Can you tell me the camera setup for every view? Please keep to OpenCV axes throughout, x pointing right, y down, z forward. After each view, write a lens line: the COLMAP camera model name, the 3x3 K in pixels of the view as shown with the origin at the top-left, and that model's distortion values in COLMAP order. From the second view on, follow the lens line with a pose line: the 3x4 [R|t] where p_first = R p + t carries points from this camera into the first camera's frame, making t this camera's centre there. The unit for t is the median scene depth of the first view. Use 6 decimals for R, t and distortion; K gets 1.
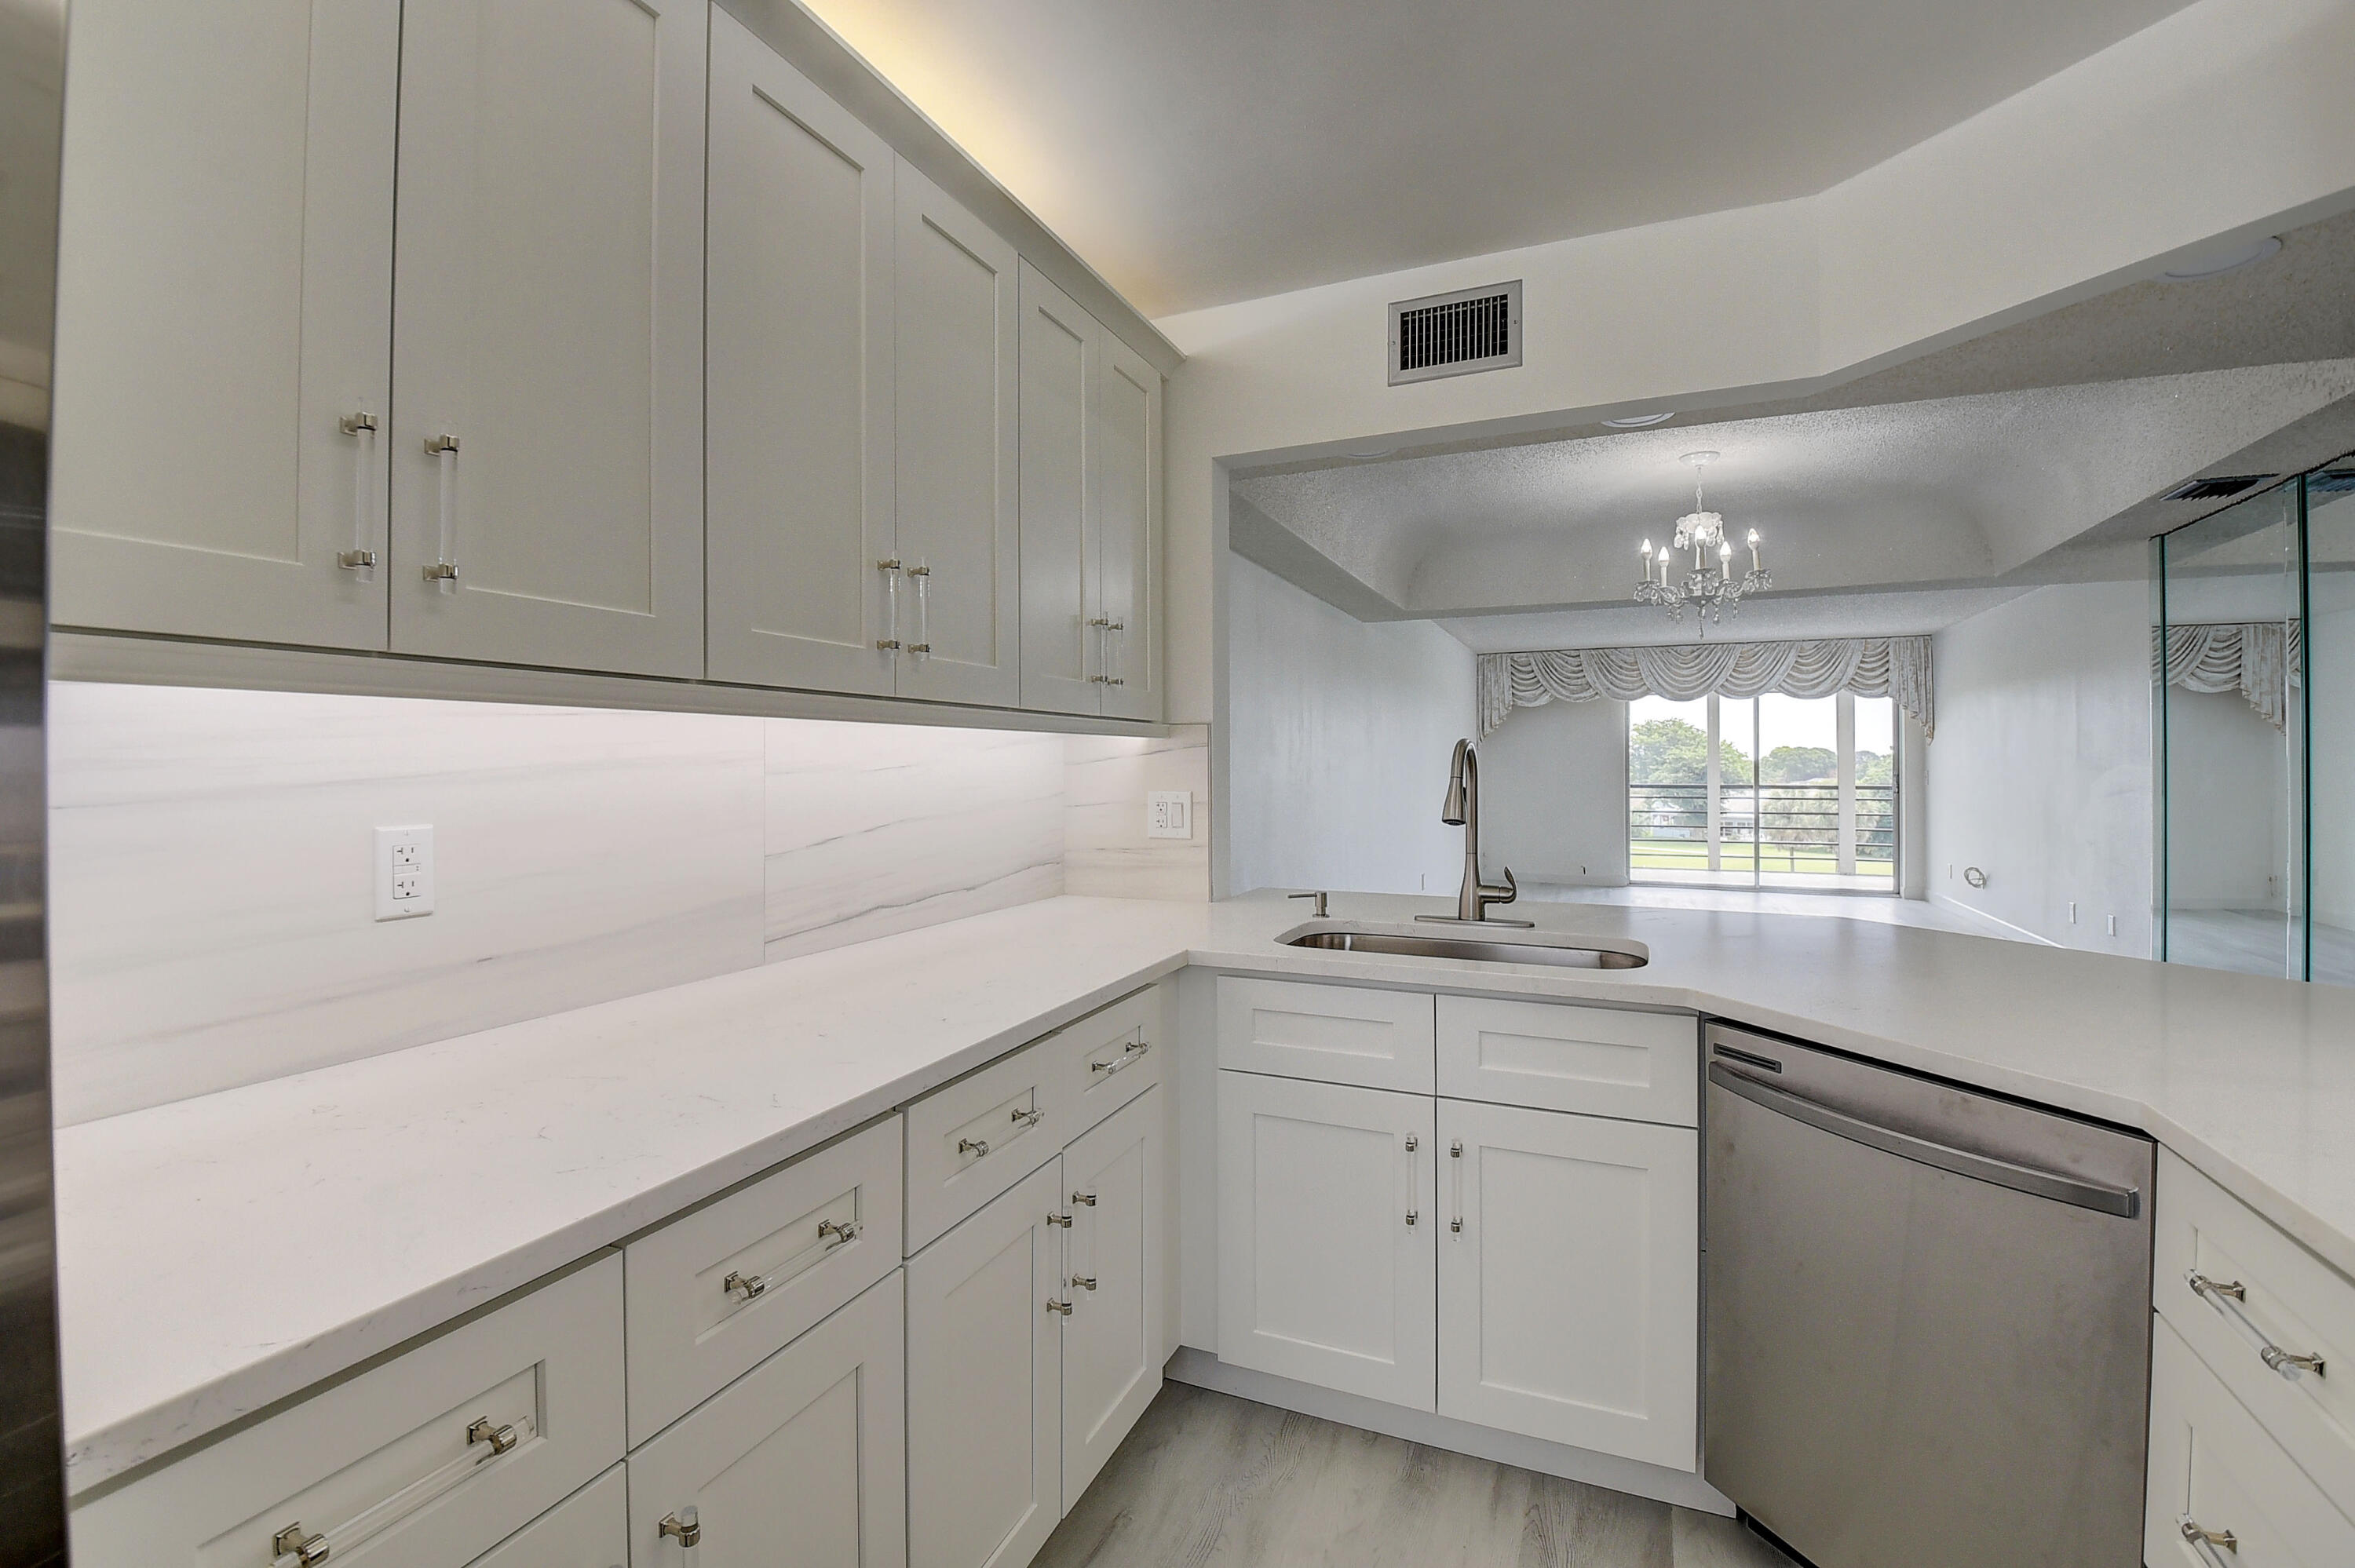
lens RADIAL K [[1038.1, 0, 1175.5], [0, 1038.1, 755.4], [0, 0, 1]] dist [0.024282, -0.028719]
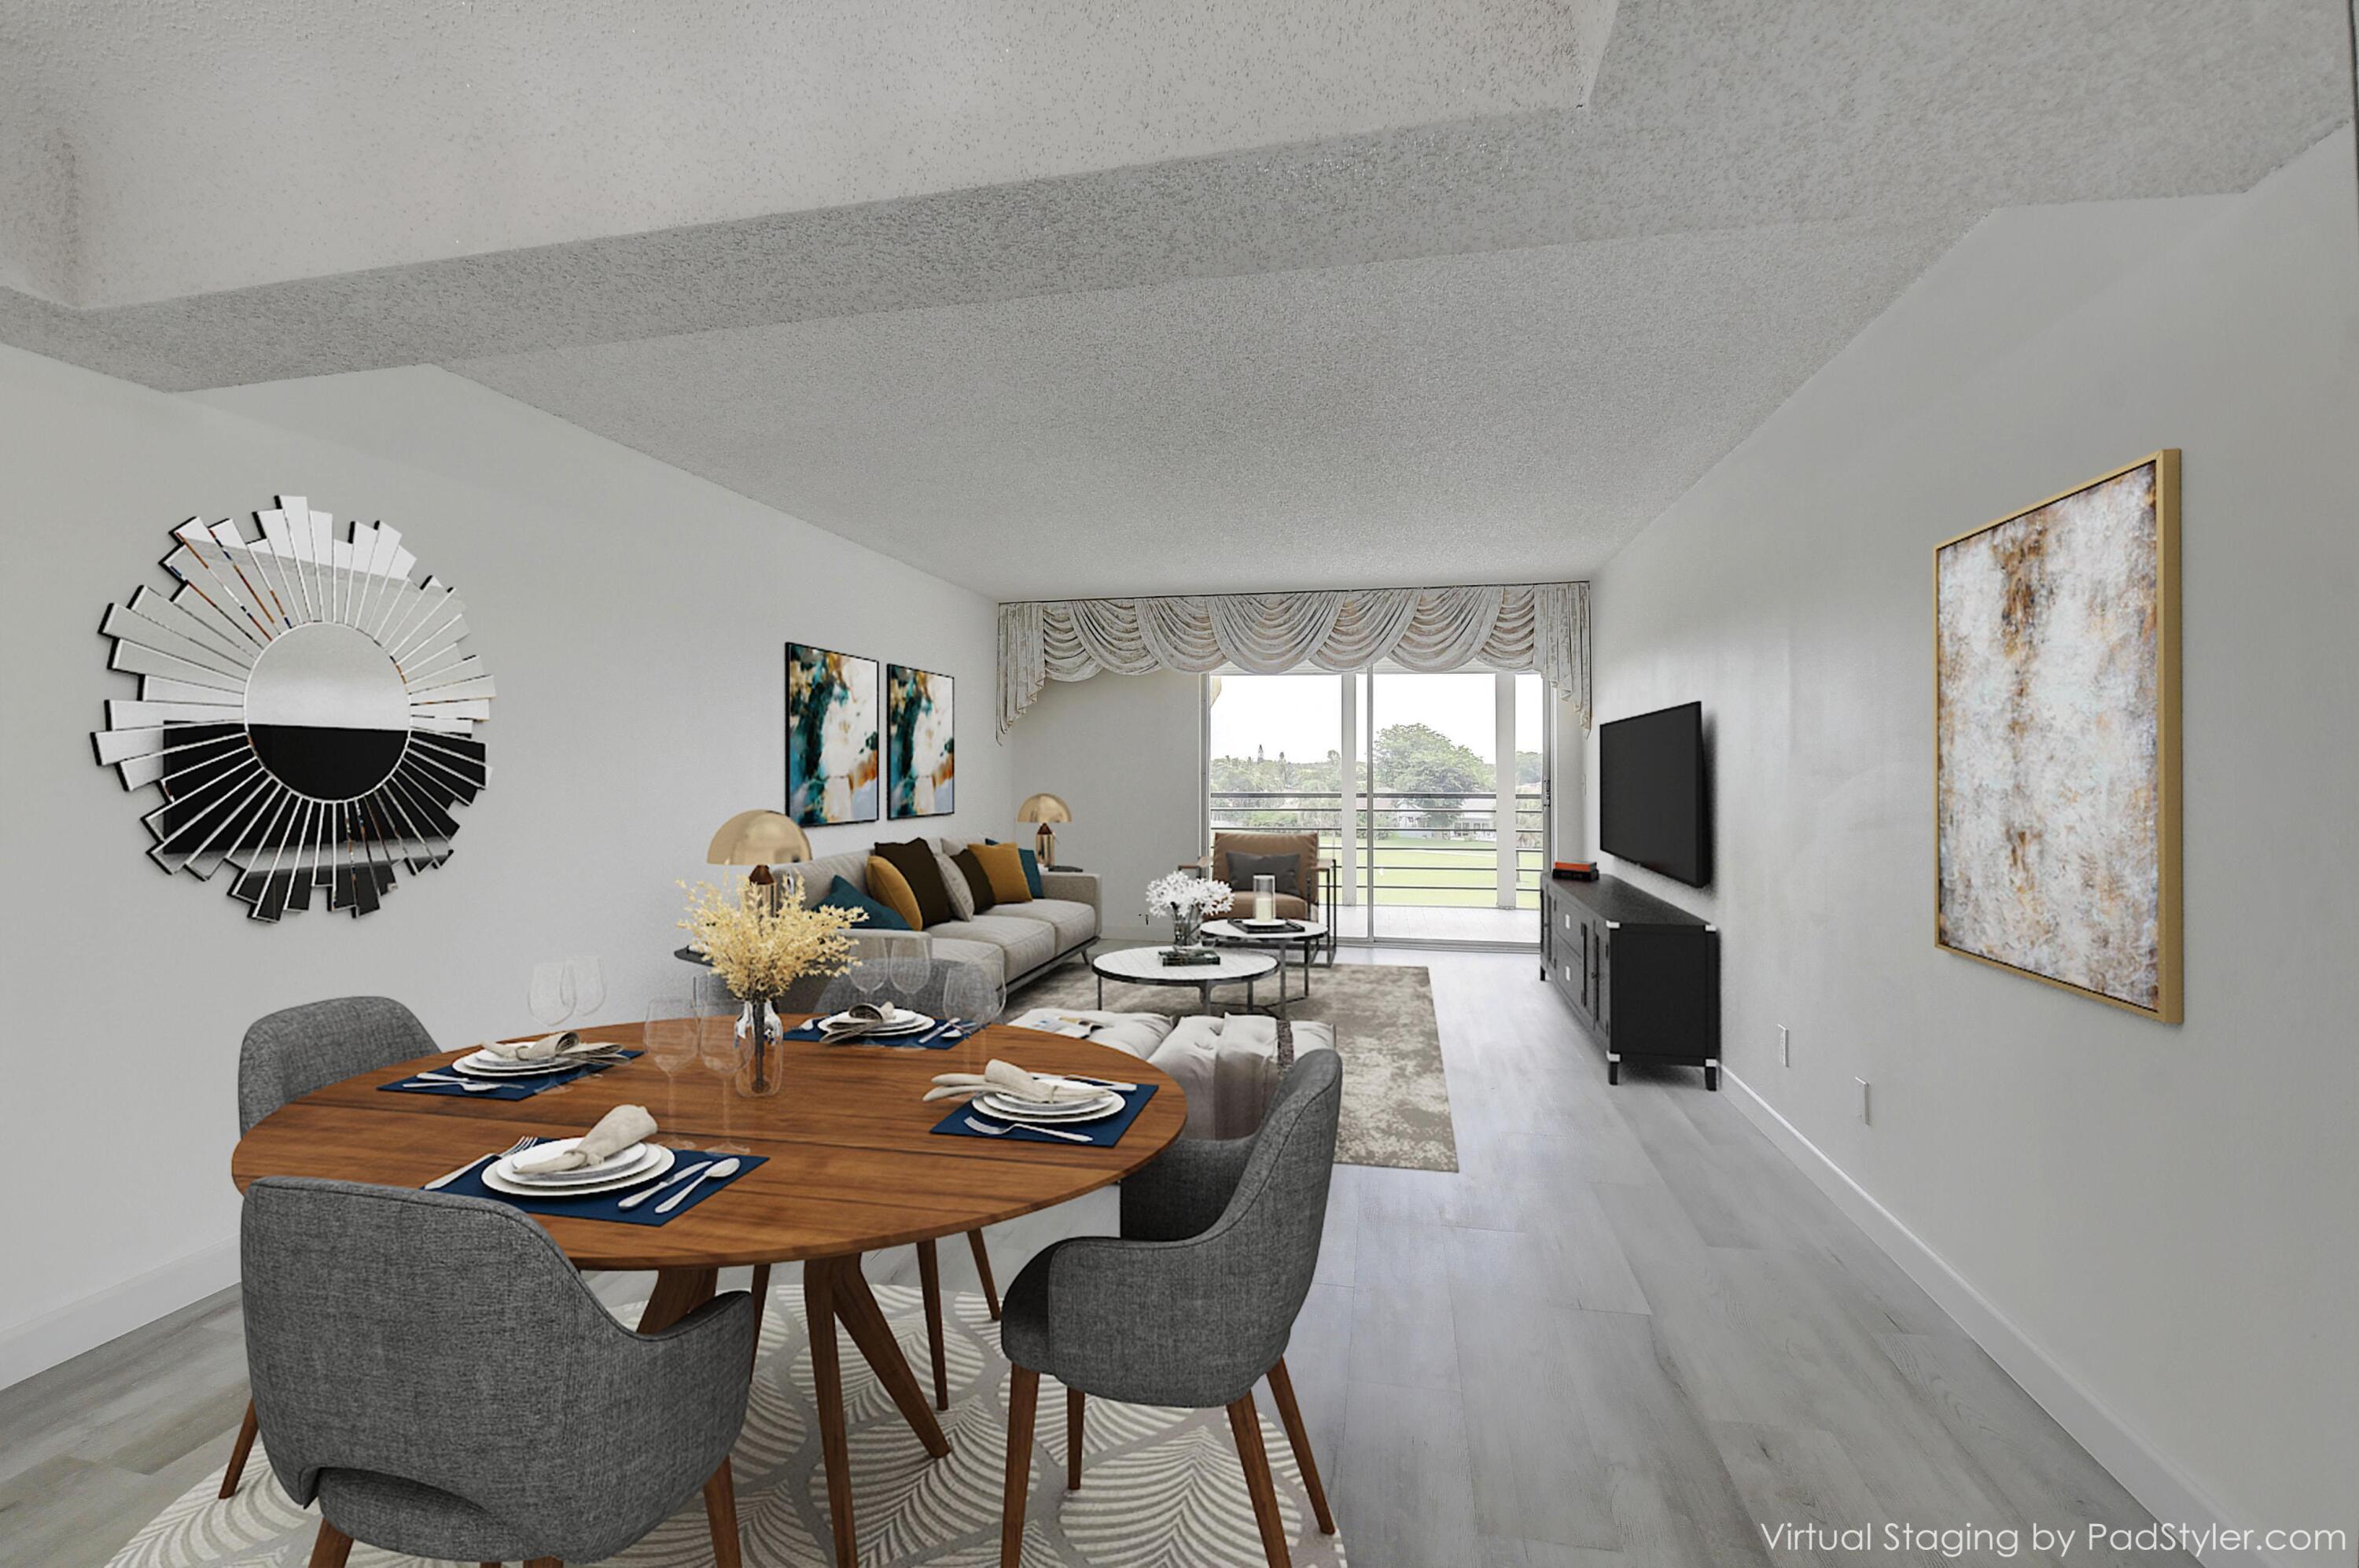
lens RADIAL K [[985.2, 0, 1173.0], [0, 985.2, 762.7], [0, 0, 1]] dist [0.000821, -0.011558]
pose [[0.983790, 0.002179, 0.179313, 1.122207], [-0.002796, 0.999991, 0.003188, 0.017238], [-0.179305, -0.003637, 0.983787, 1.349123]]
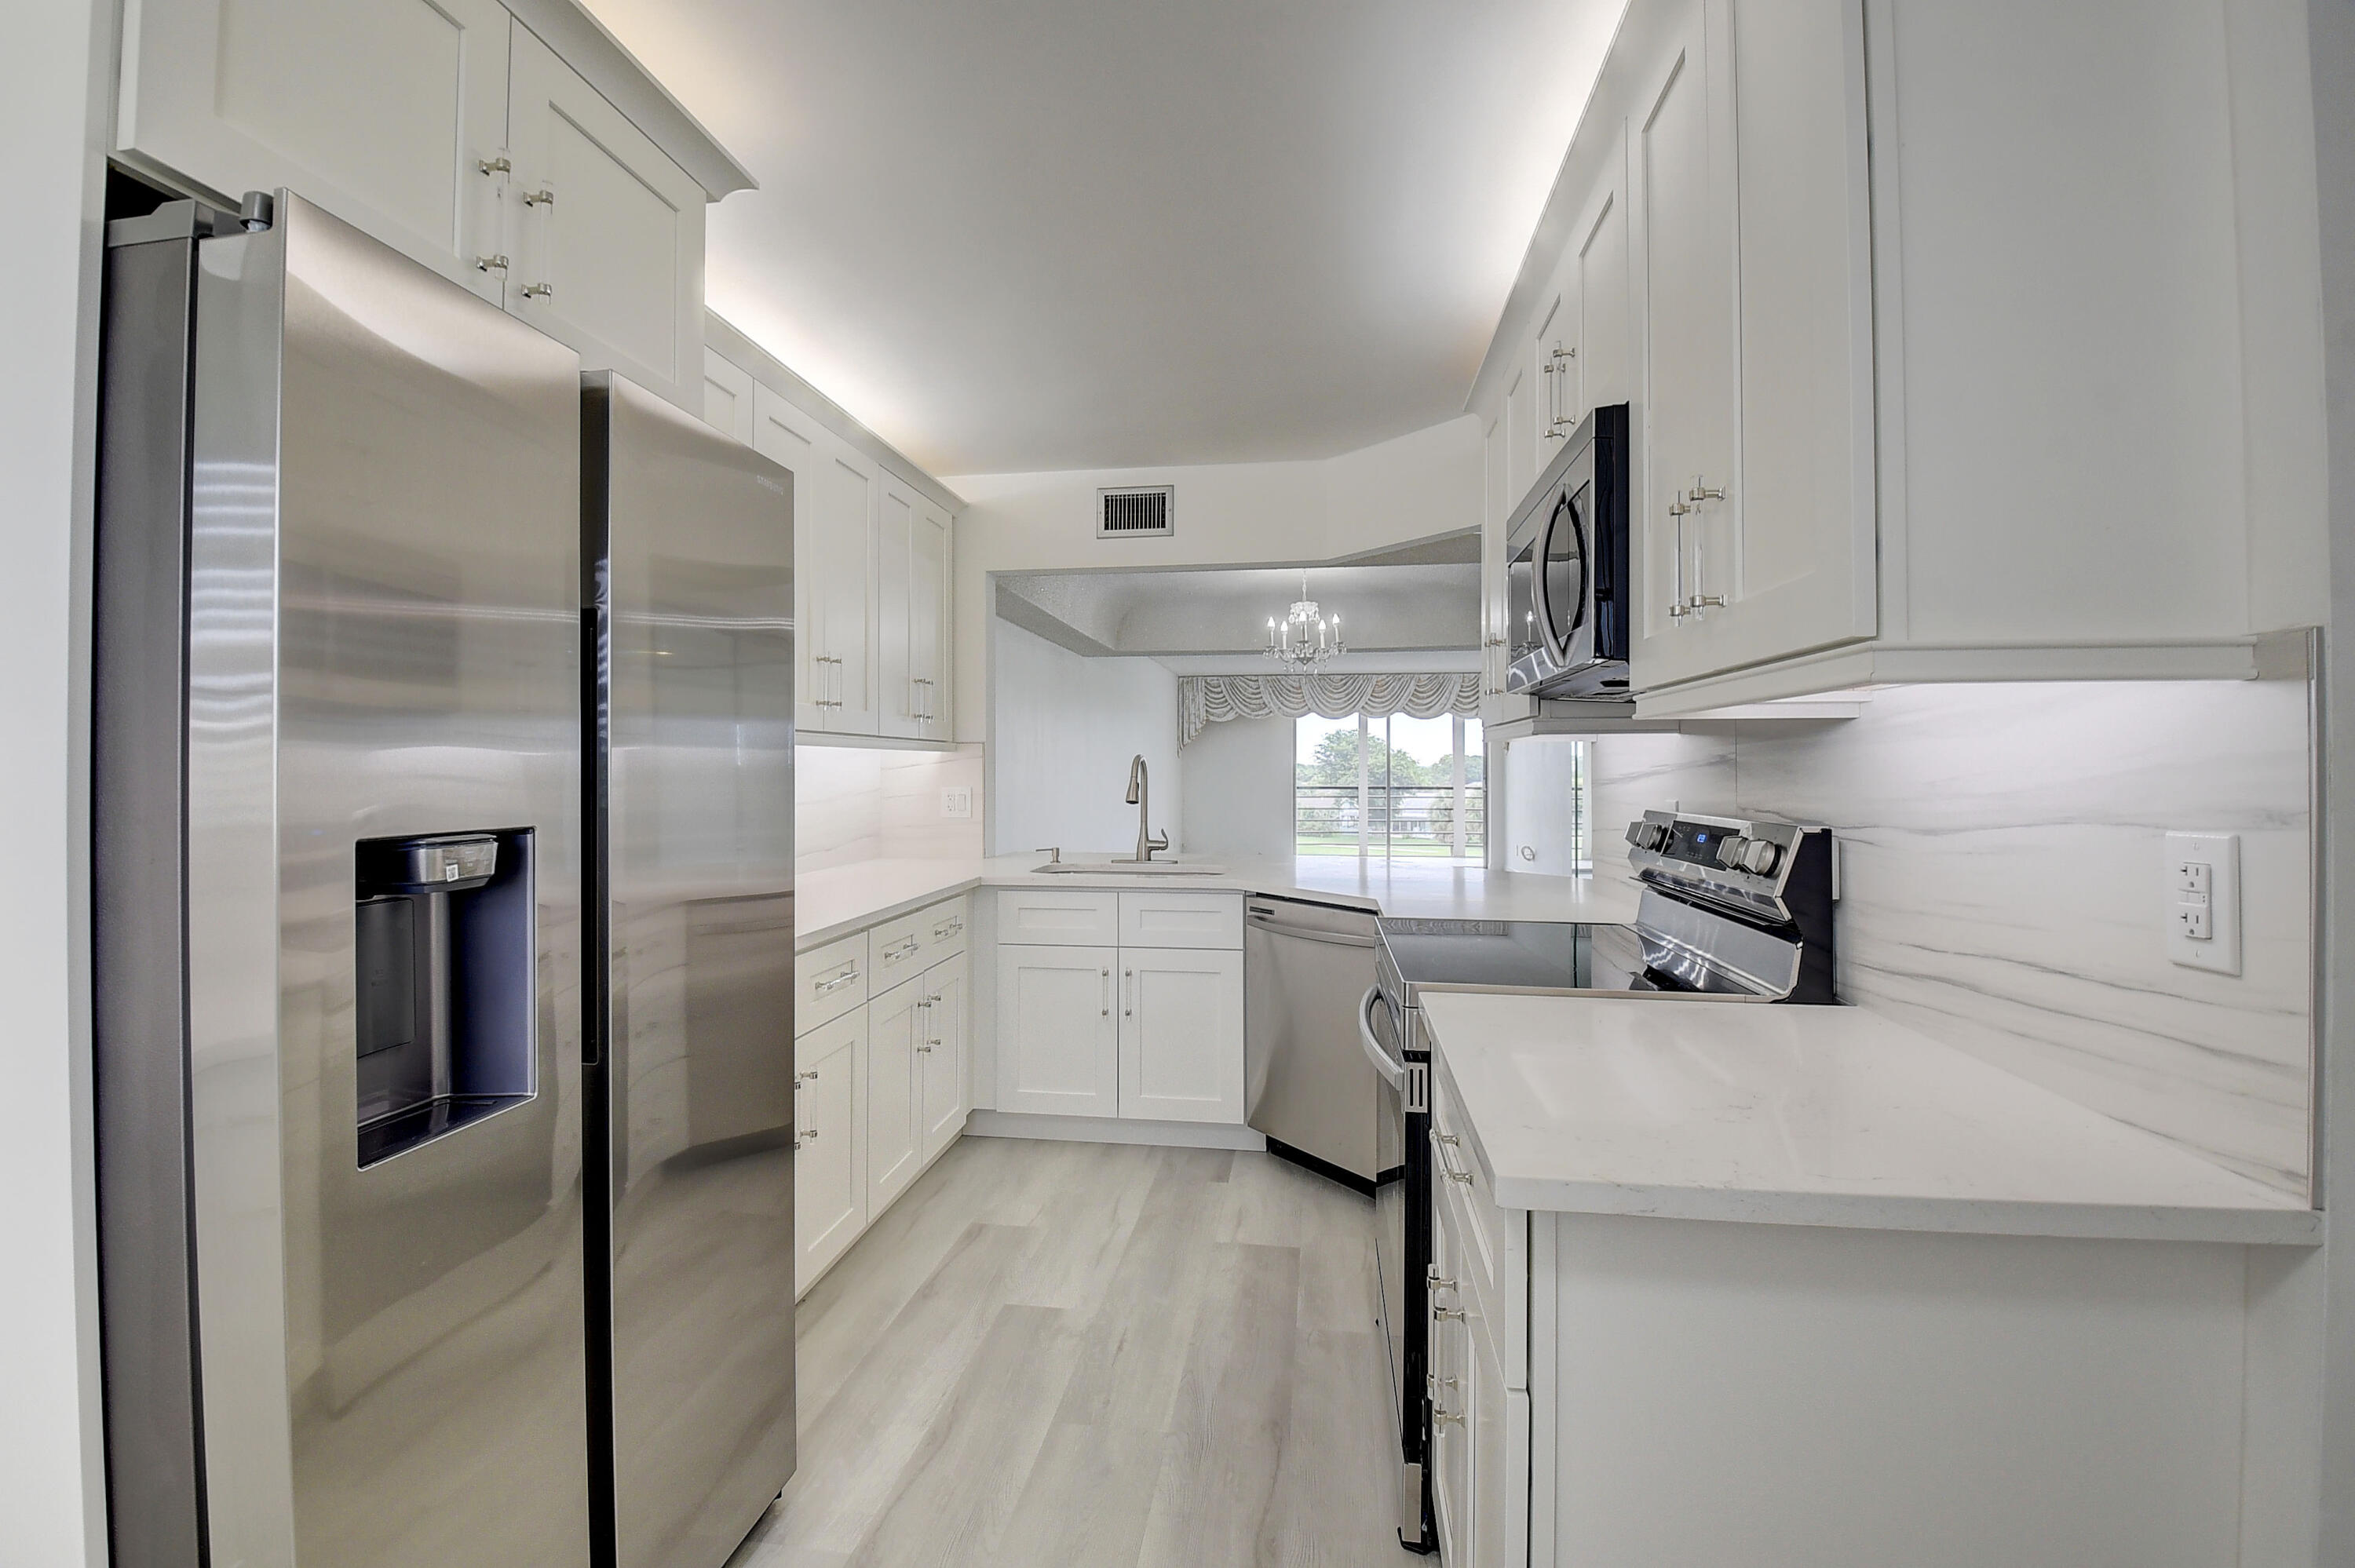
lens RADIAL K [[1038.1, 0, 1175.5], [0, 1038.1, 755.4], [0, 0, 1]] dist [0.024282, -0.028719]
pose [[0.964588, 0.004062, 0.263729, -0.096081], [-0.002746, 0.999982, -0.005357, -0.004388], [-0.263746, 0.004443, 0.964582, -0.550239]]
